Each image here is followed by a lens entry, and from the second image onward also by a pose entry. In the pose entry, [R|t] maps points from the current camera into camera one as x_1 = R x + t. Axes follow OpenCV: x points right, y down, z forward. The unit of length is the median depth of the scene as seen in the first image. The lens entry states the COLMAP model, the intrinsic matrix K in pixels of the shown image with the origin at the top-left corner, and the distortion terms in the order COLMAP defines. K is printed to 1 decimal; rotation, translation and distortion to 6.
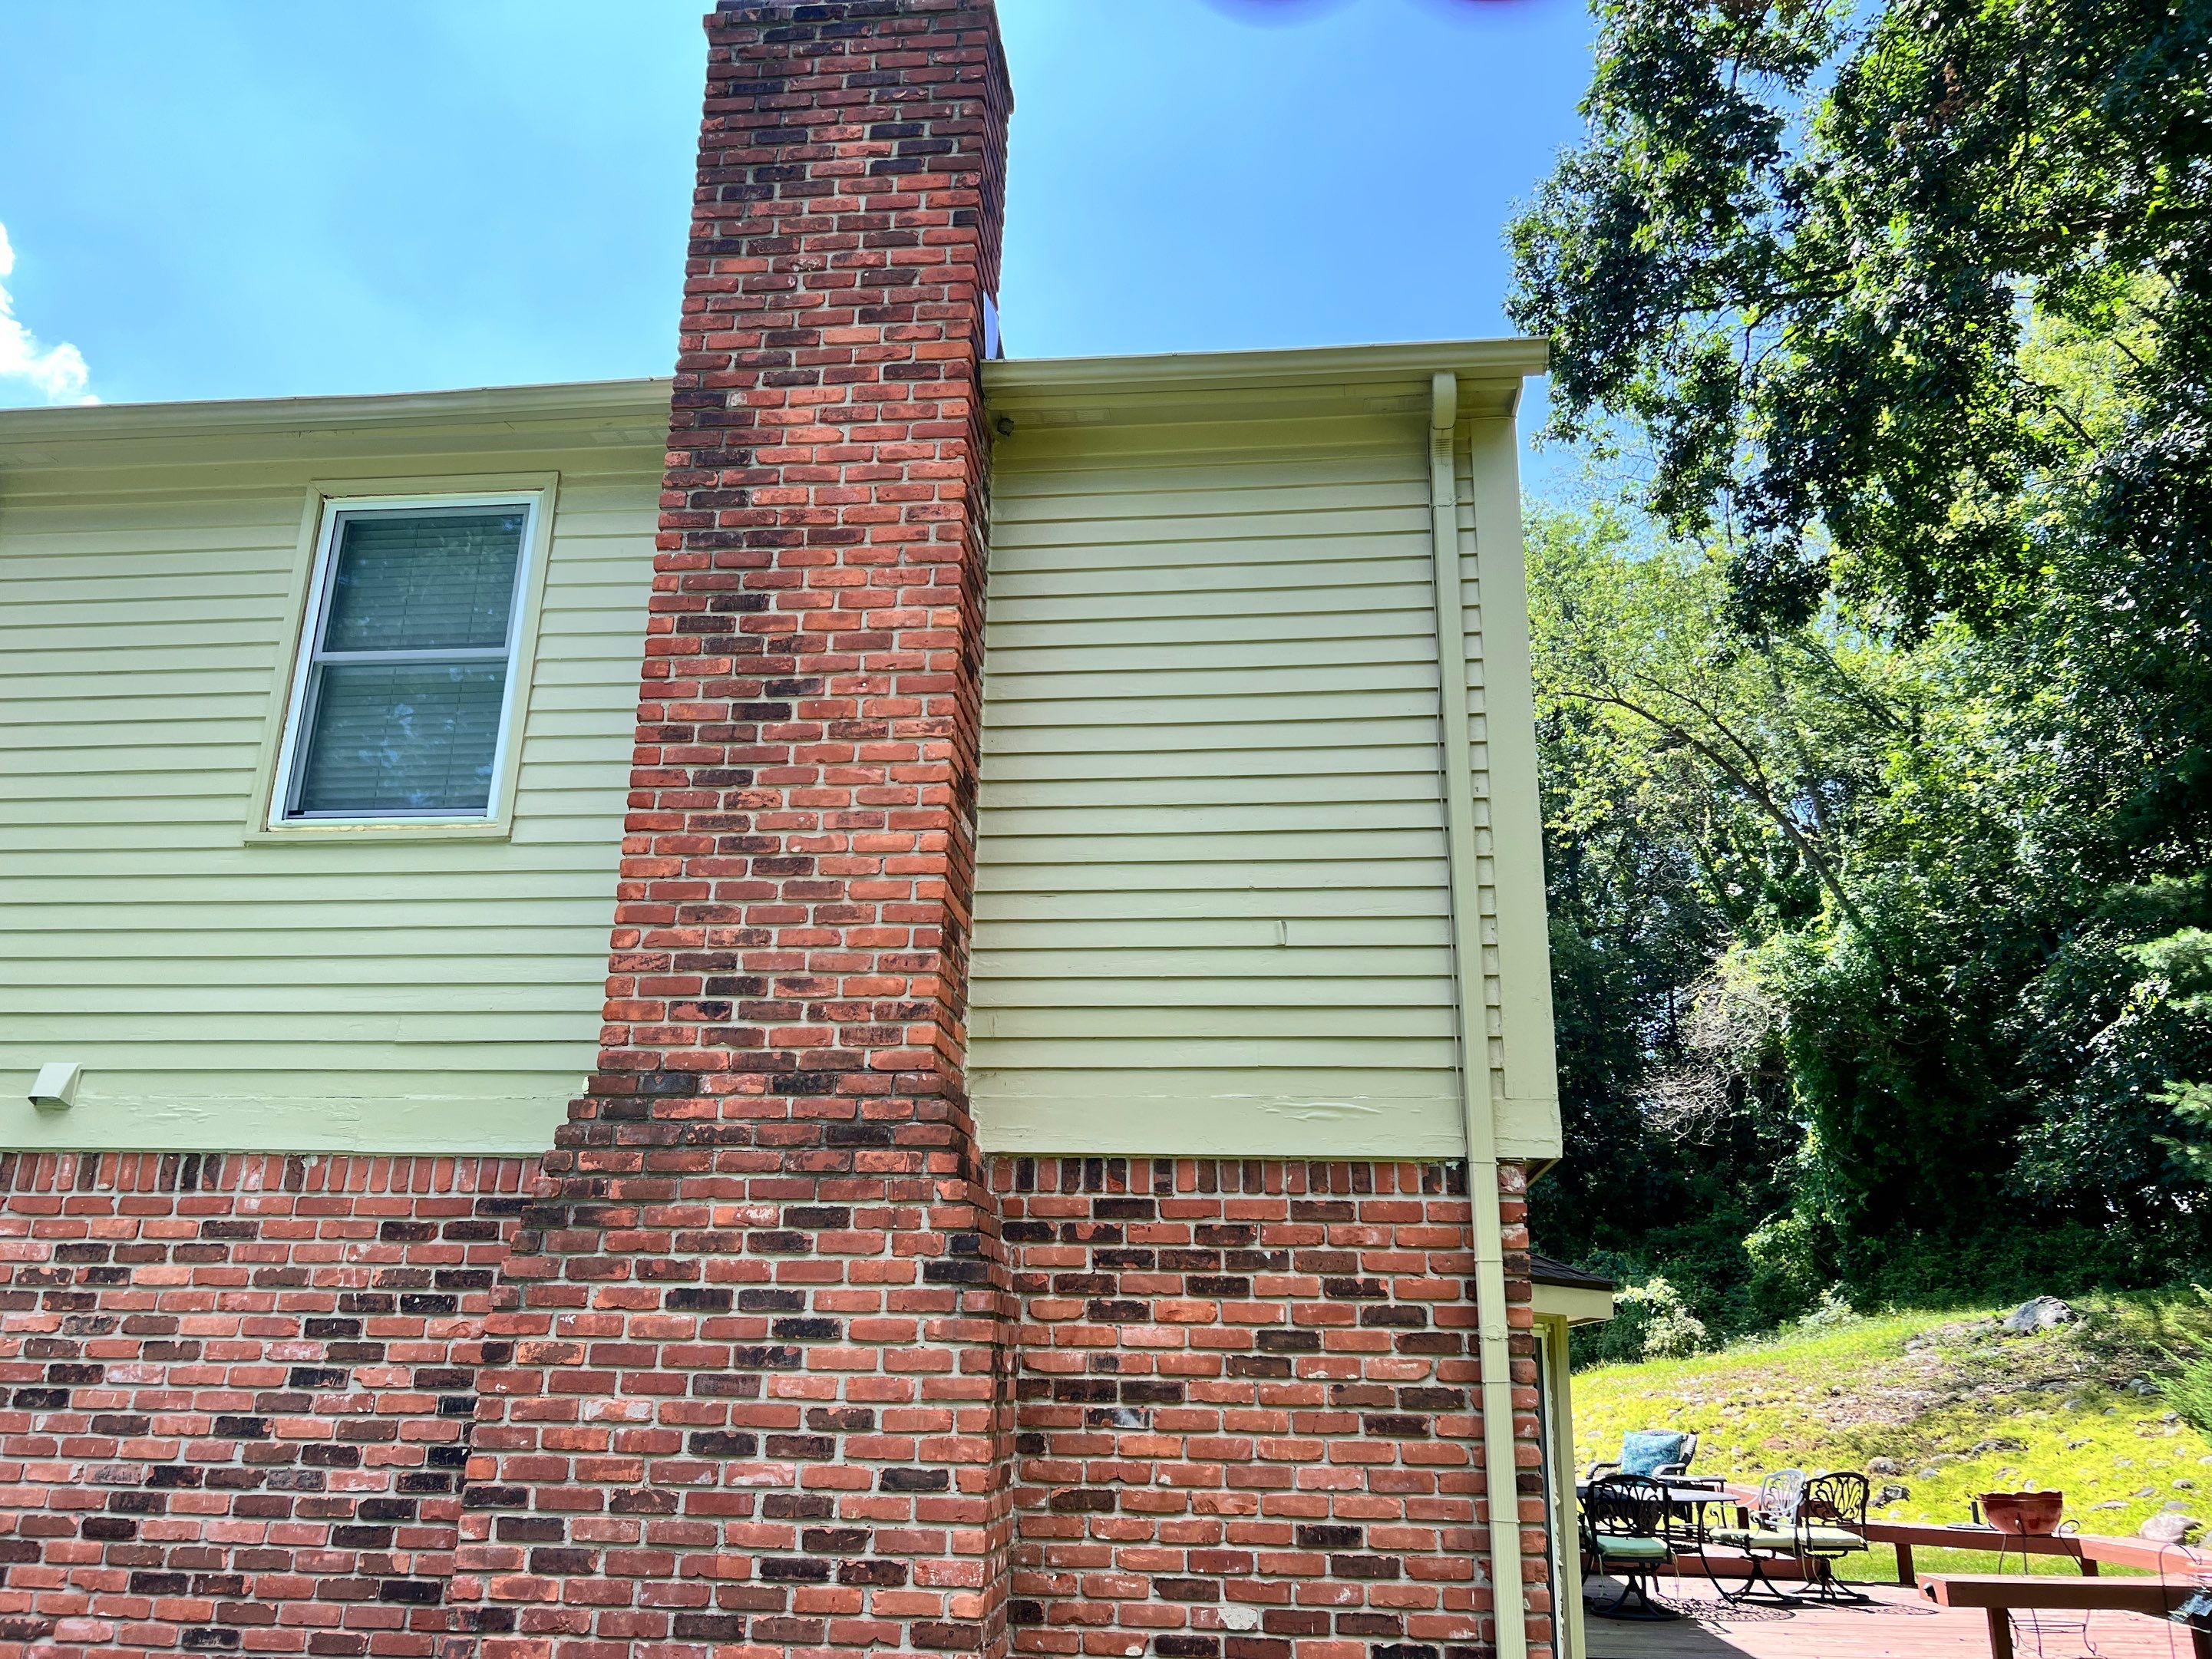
lens RADIAL K [[1678.3, 0, 1097.6], [0, 1678.3, 845.2], [0, 0, 1]] dist [0.057301, -0.062592]
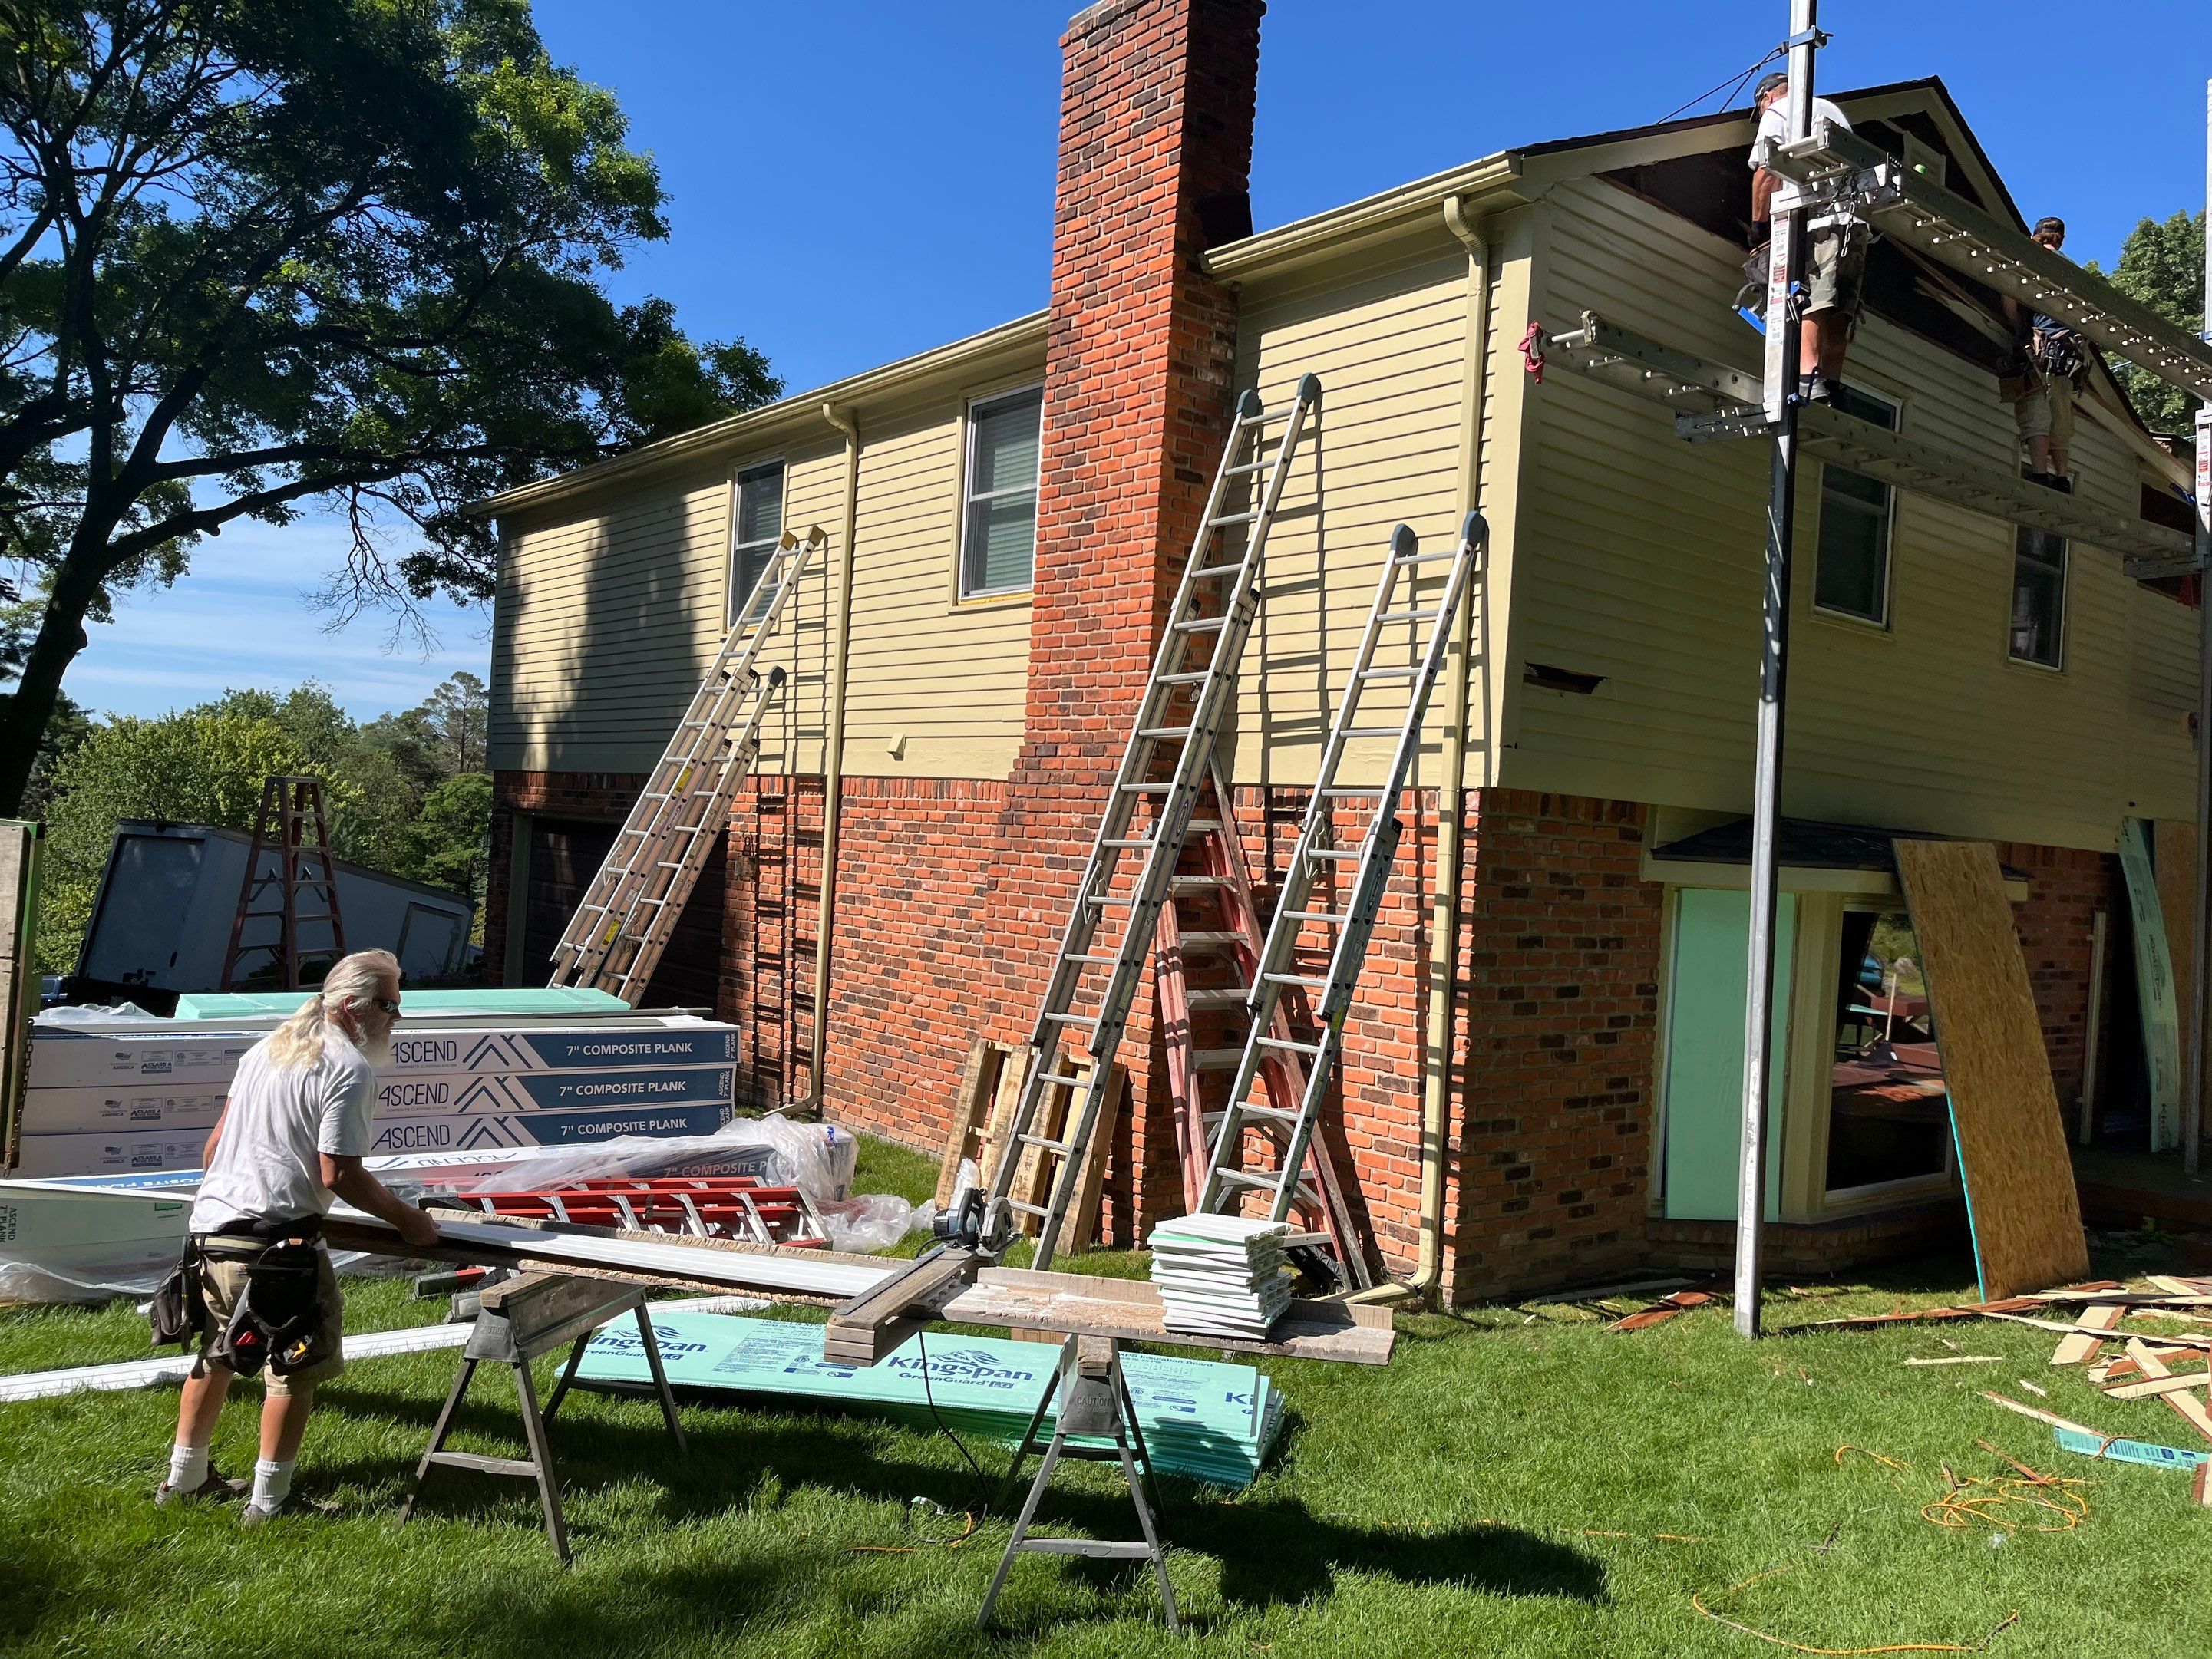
lens RADIAL K [[1678.3, 0, 1112.9], [0, 1678.3, 835.8], [0, 0, 1]] dist [0.057301, -0.062592]
pose [[0.716840, 0.020743, -0.696929, 1.024375], [0.170184, 0.964119, 0.203742, -0.123235], [0.676149, -0.264657, 0.687589, -0.227093]]
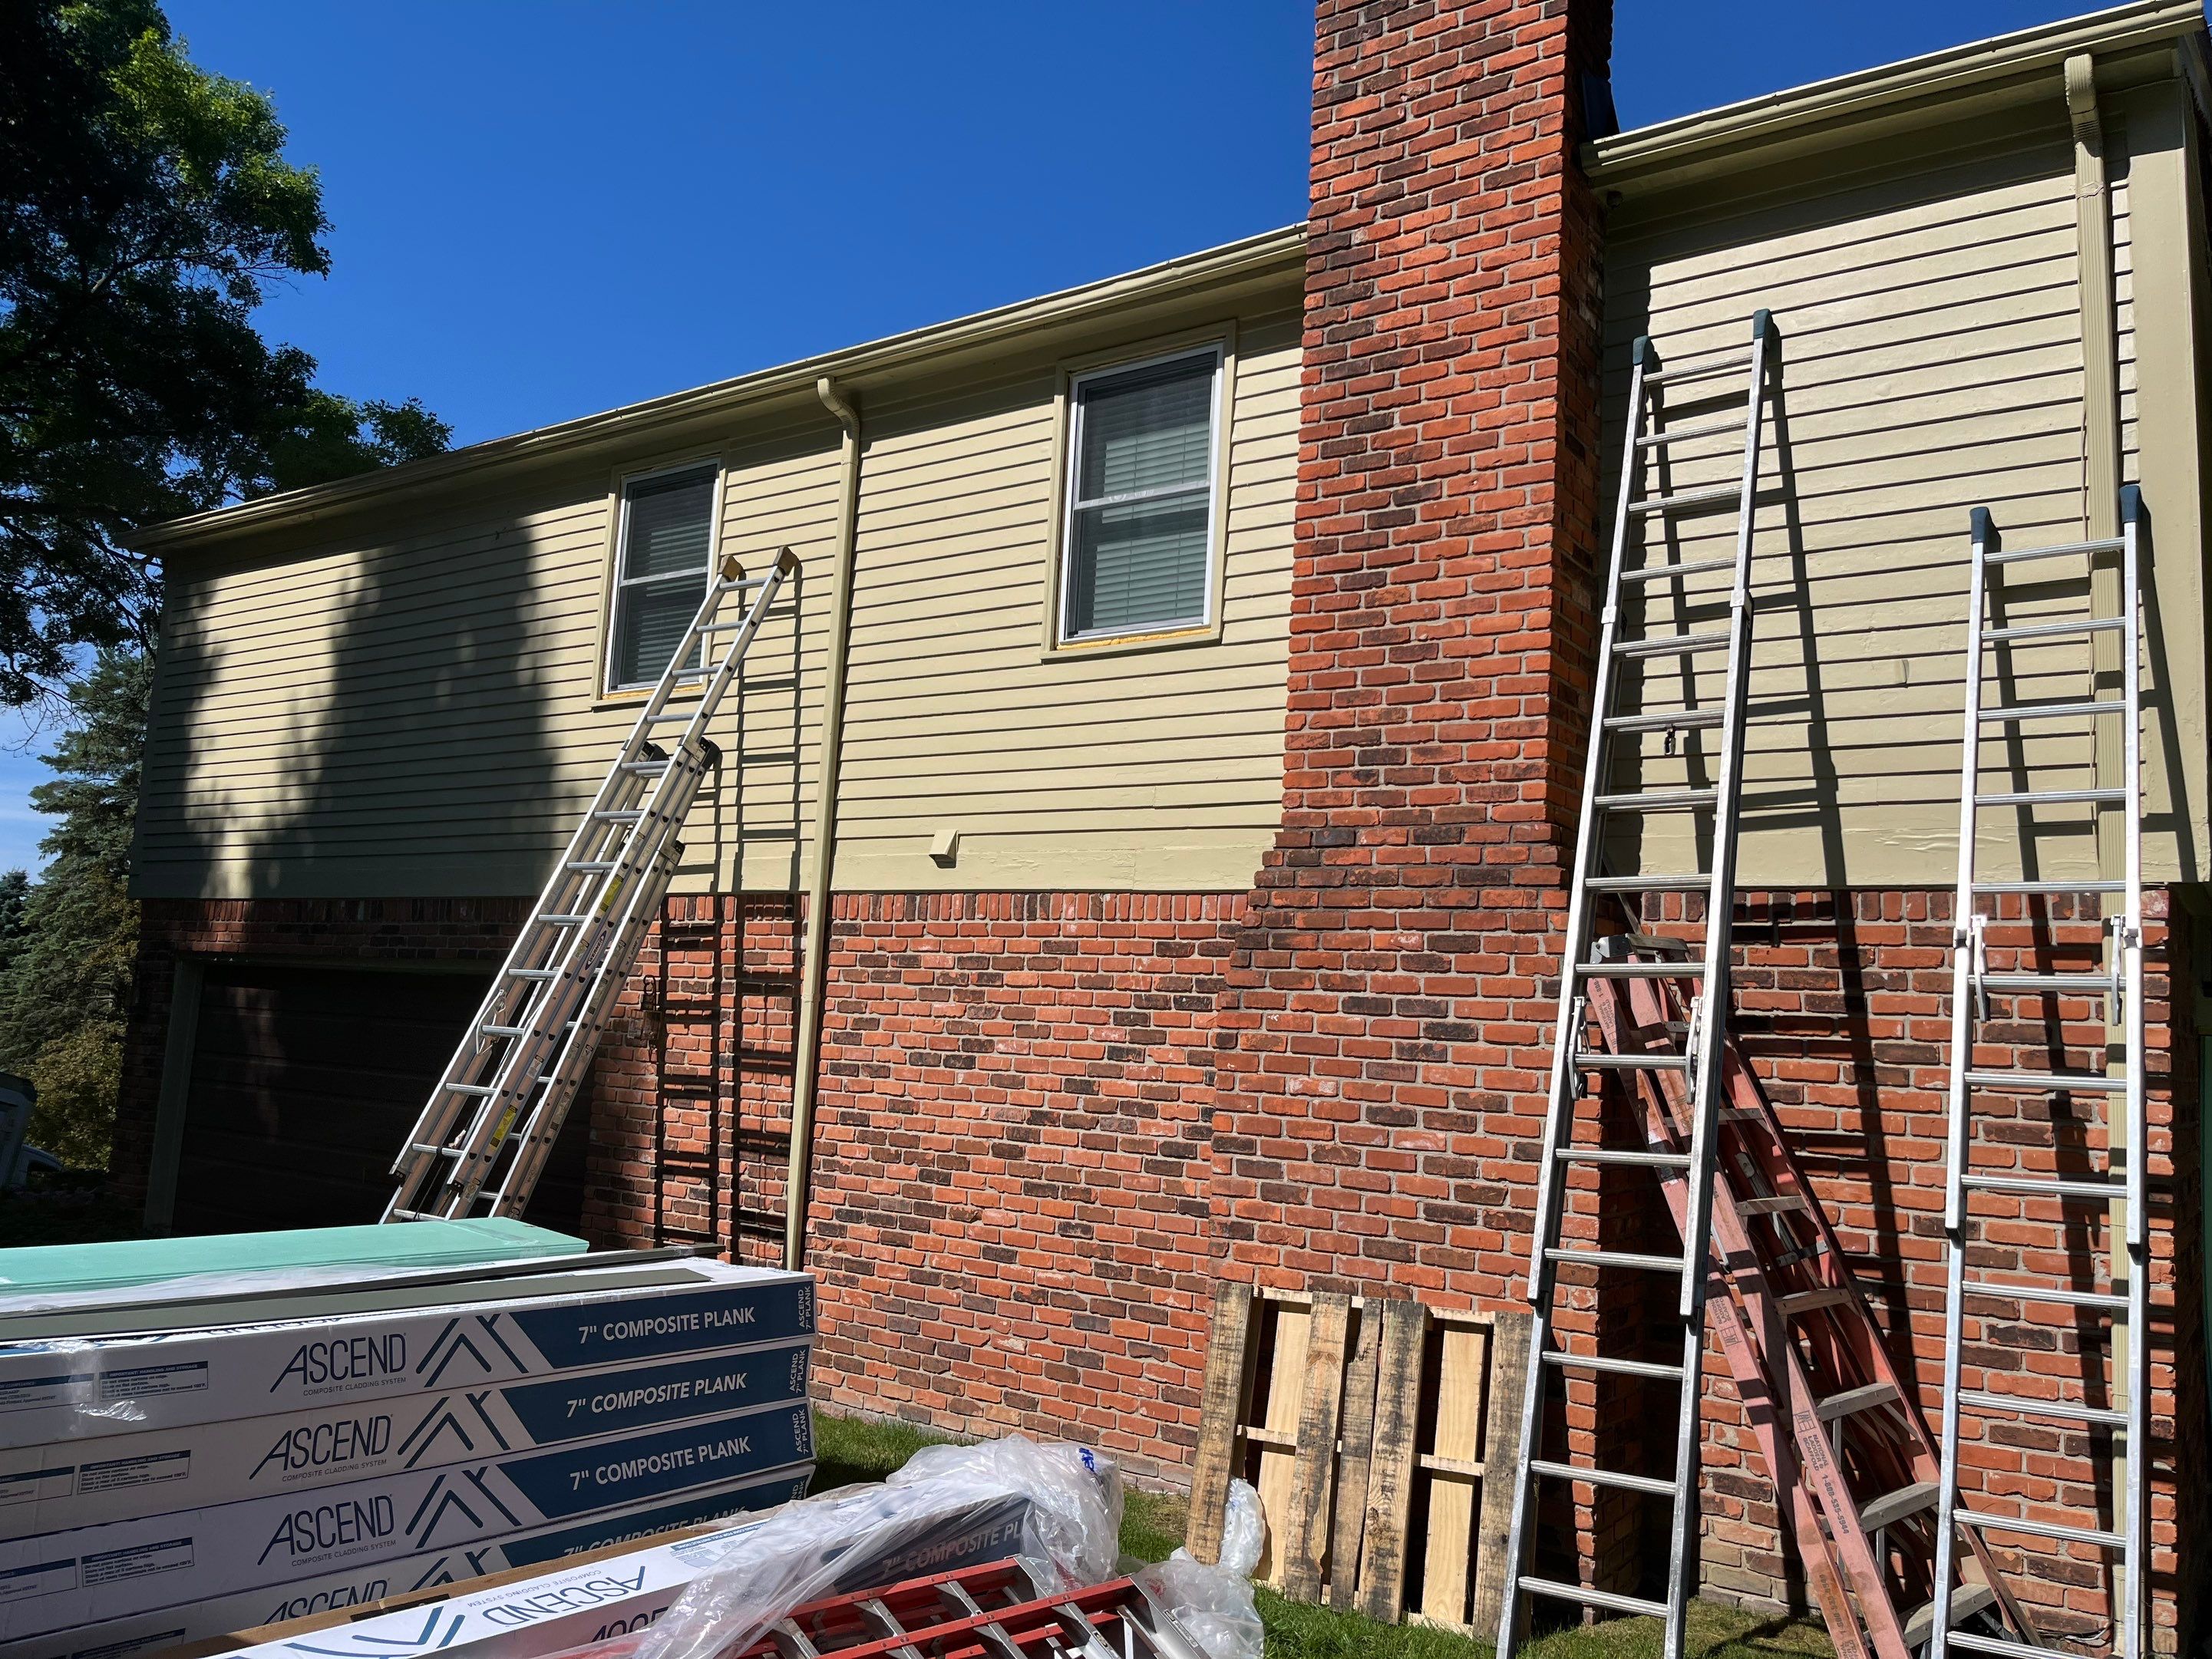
lens RADIAL K [[1678.3, 0, 1110.0], [0, 1678.3, 825.0], [0, 0, 1]] dist [0.057301, -0.062592]
pose [[0.876902, -0.034689, -0.479416, 0.185296], [0.112995, 0.984319, 0.135458, -0.051632], [0.467199, -0.172955, 0.867071, -0.143835]]
